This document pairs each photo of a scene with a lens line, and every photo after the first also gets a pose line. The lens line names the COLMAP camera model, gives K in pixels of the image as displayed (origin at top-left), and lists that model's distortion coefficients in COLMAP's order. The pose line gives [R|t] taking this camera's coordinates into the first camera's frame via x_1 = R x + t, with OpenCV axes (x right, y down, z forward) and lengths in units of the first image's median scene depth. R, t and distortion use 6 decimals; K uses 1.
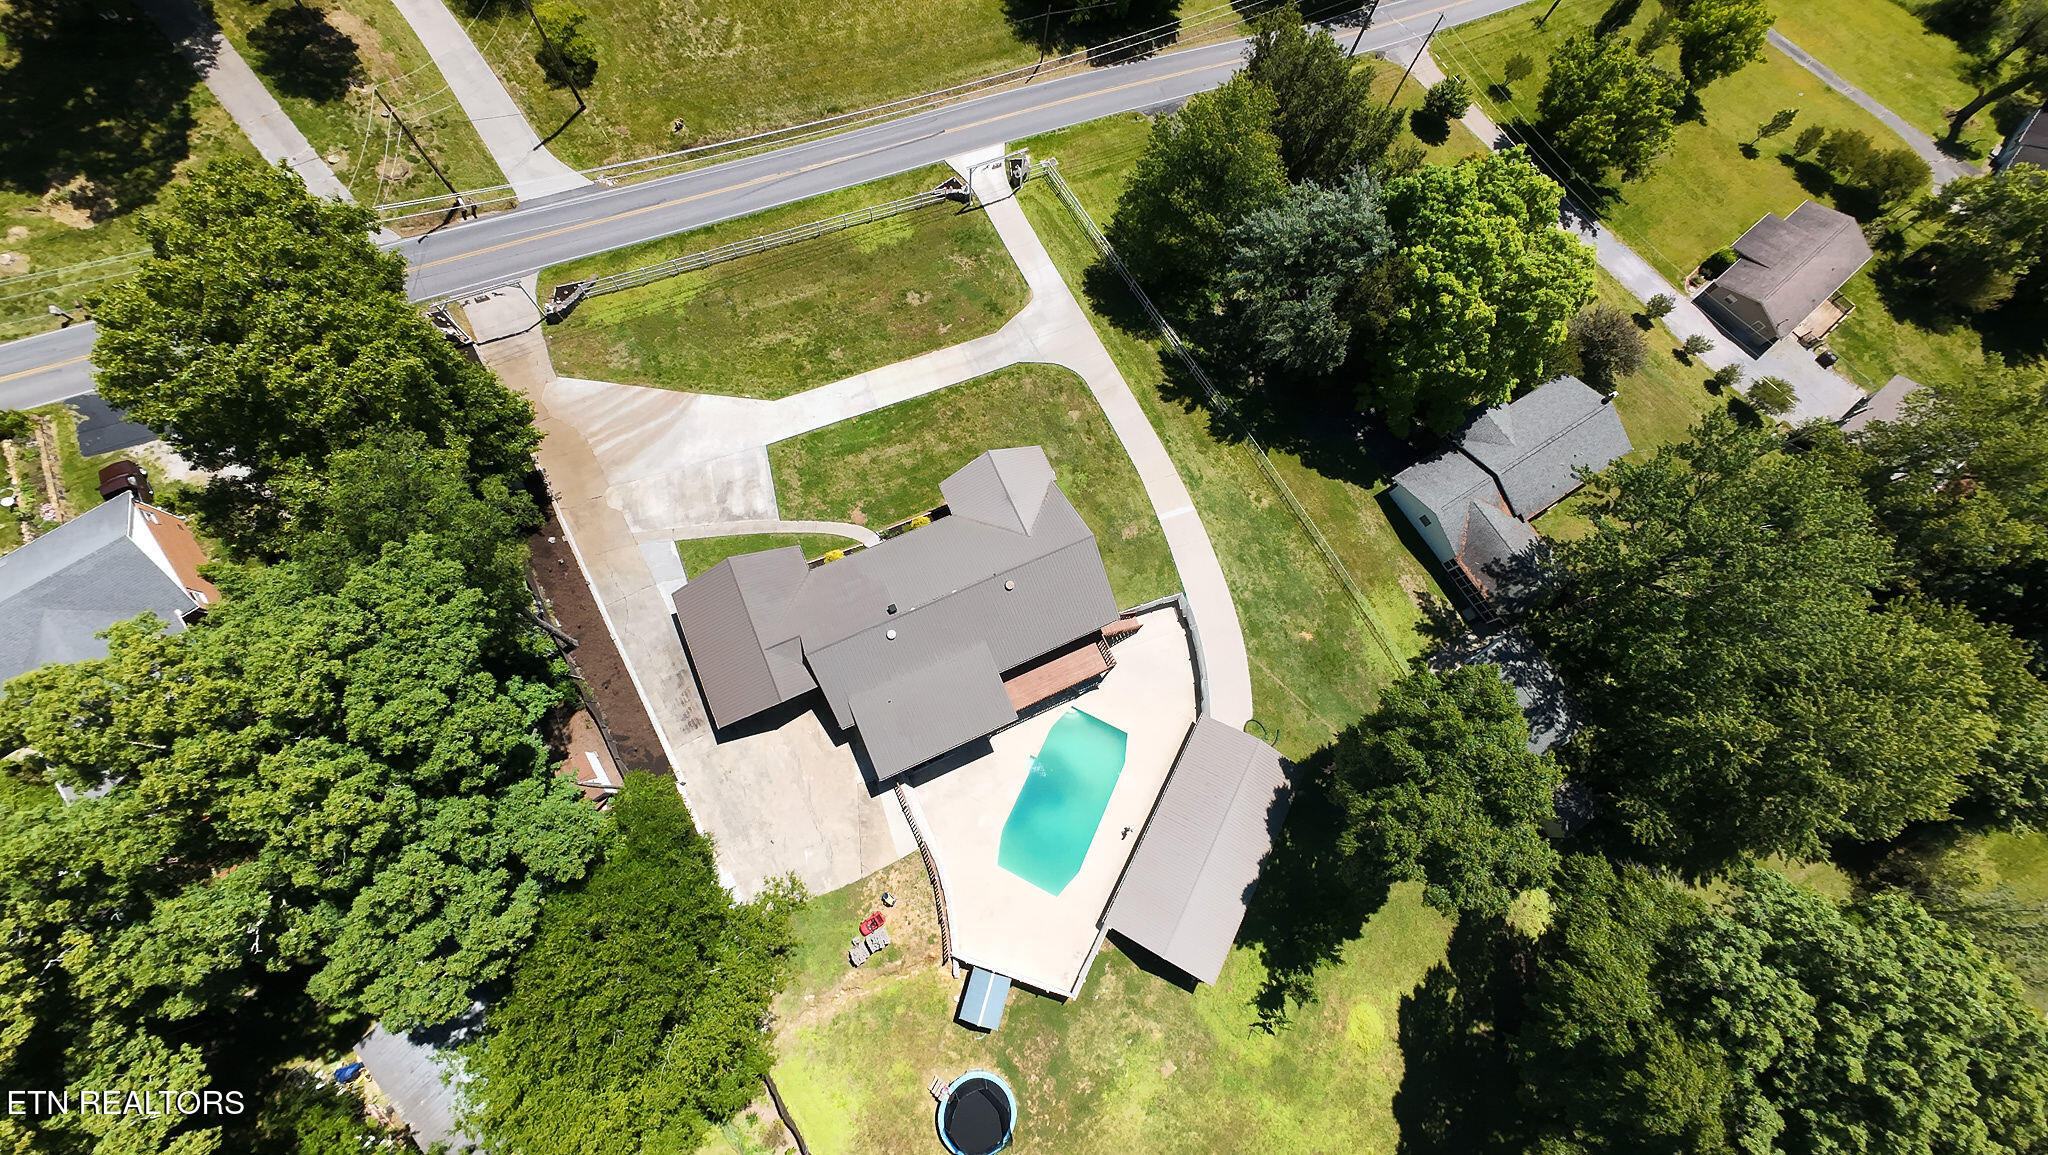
lens RADIAL K [[793.5, 0, 1015.9], [0, 793.5, 572.4], [0, 0, 1]] dist [0.000929, 0.000575]
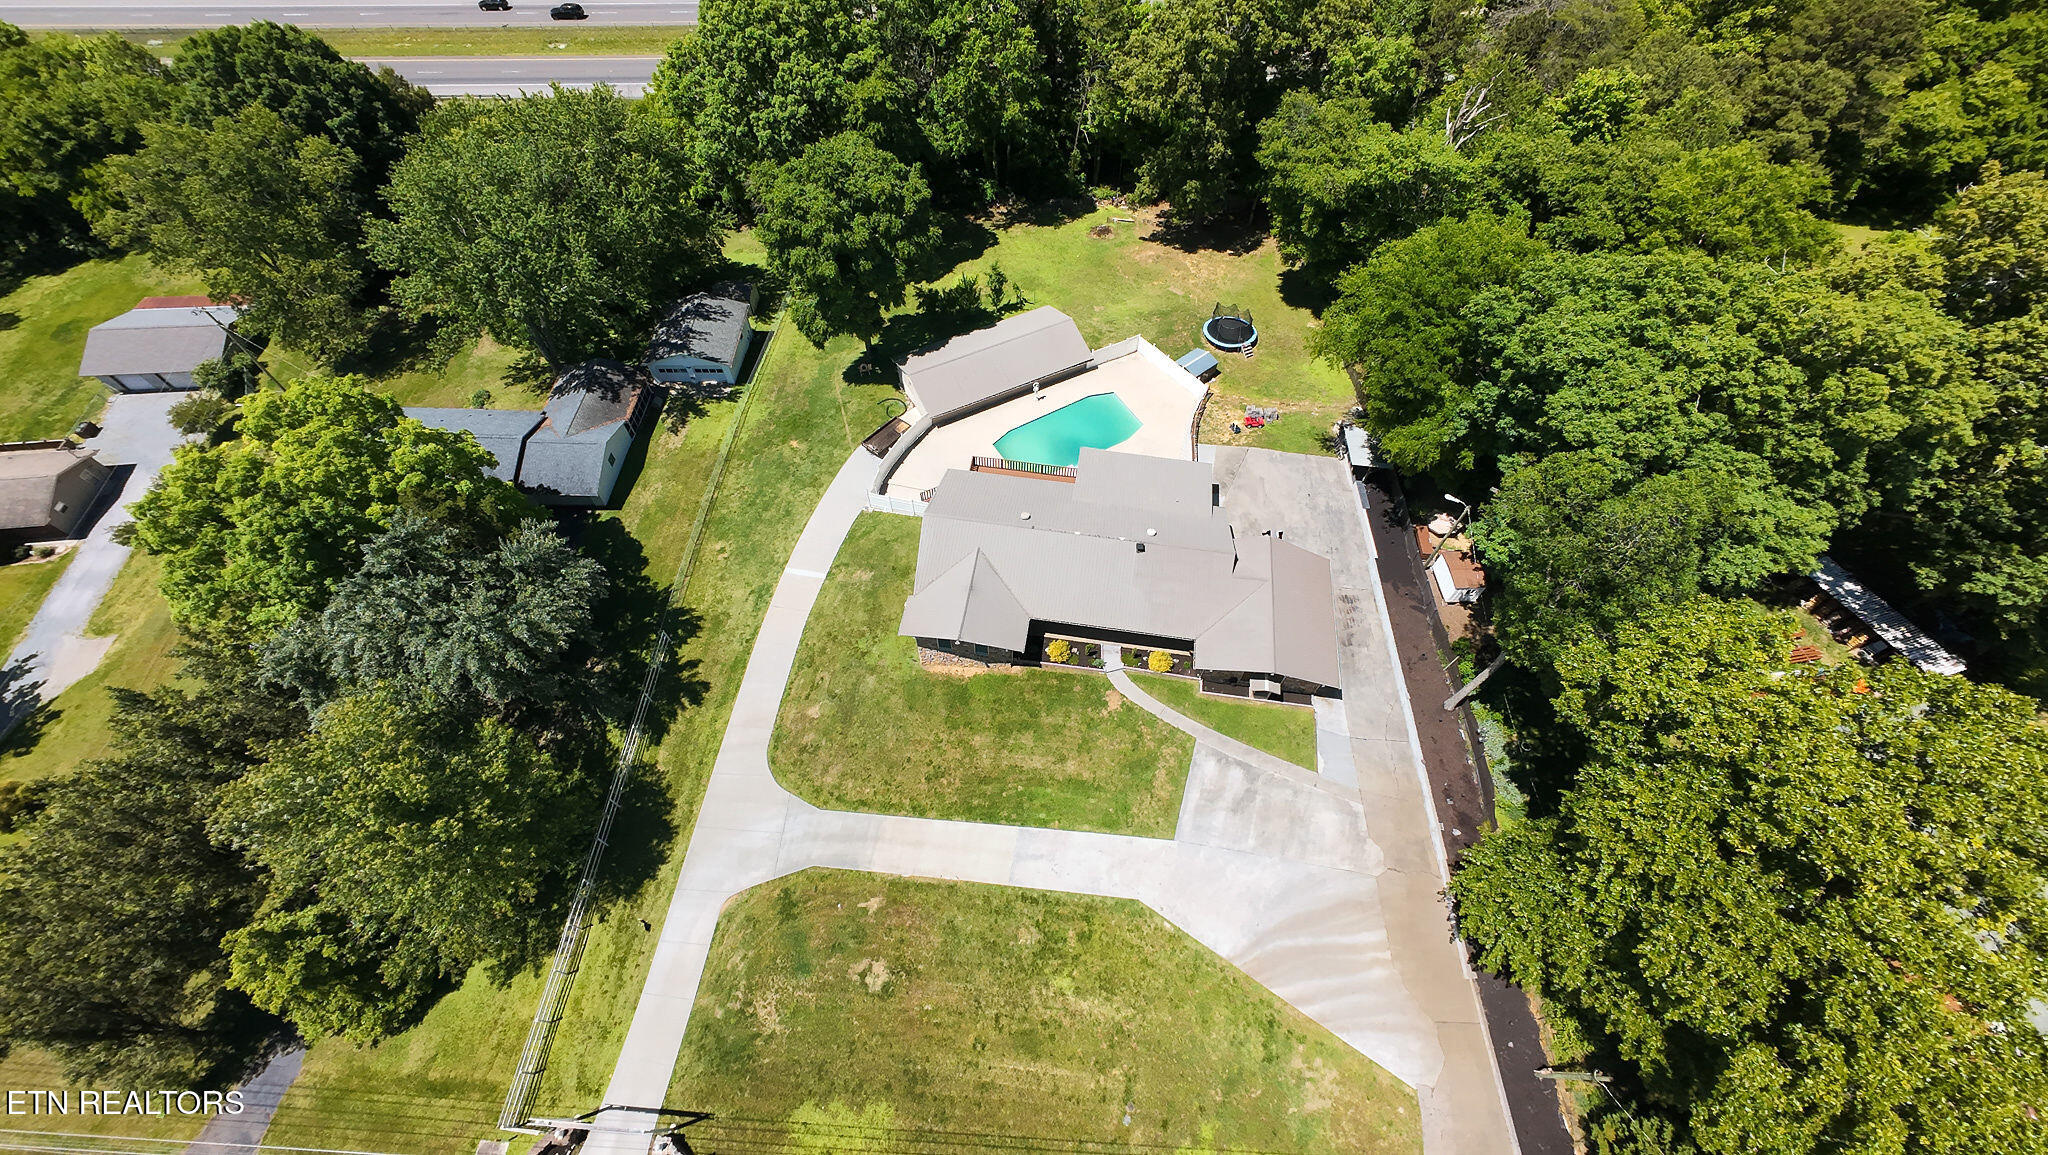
lens RADIAL K [[793.5, 0, 1026.0], [0, 793.5, 571.1], [0, 0, 1]] dist [0.000929, 0.000575]
pose [[-0.836264, -0.501747, 0.221164, -0.210663], [0.495201, -0.517883, 0.697548, -0.572175], [-0.235455, 0.692855, 0.681552, 0.291380]]
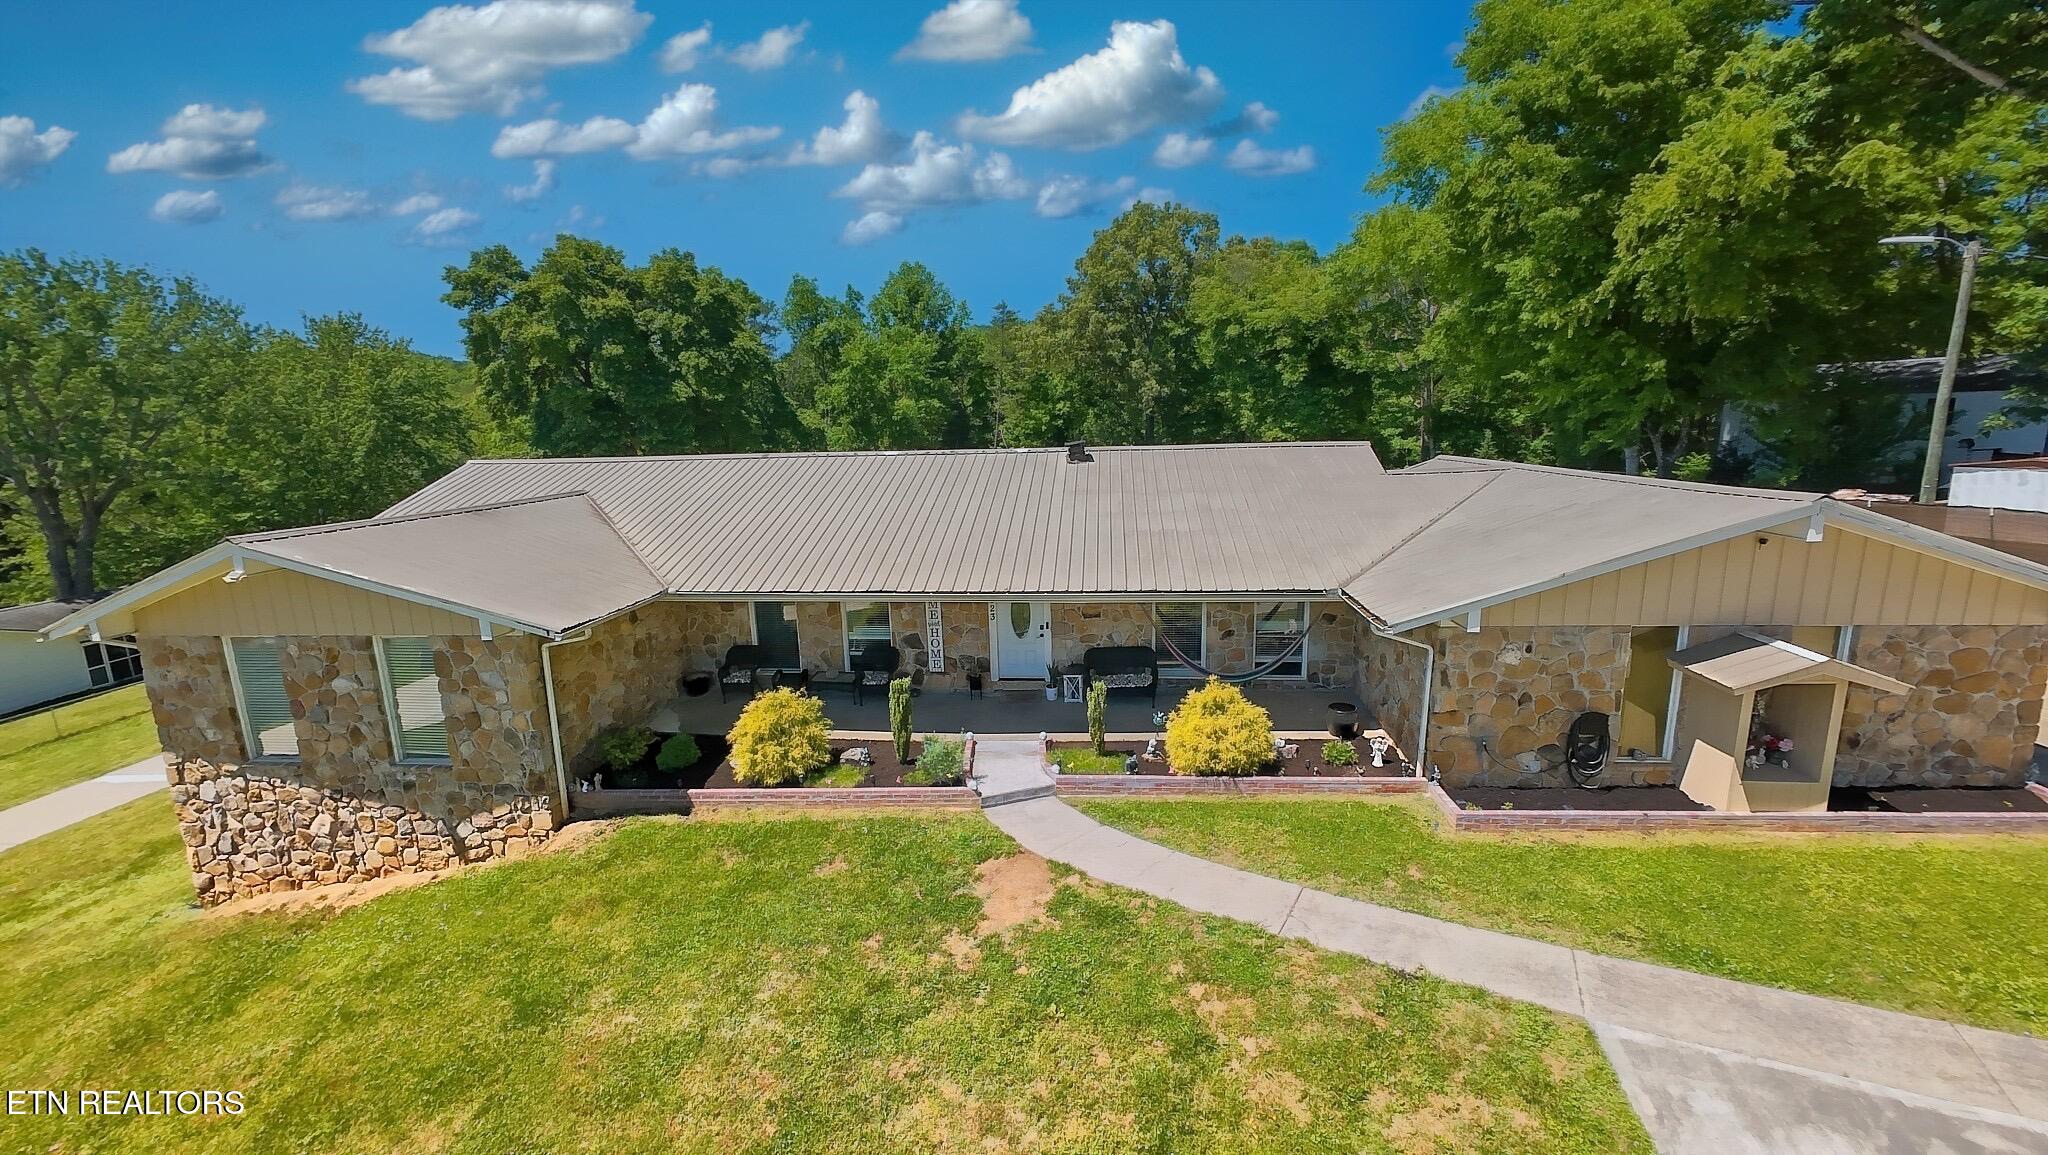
lens RADIAL K [[798.1, 0, 1025.6], [0, 798.1, 576.8], [0, 0, 1]] dist [0.002776, -0.000496]
pose [[-0.863002, -0.158583, 0.479665, -0.235754], [0.468348, 0.104842, 0.877302, -0.190263], [-0.189414, 0.981764, -0.016207, 0.826246]]
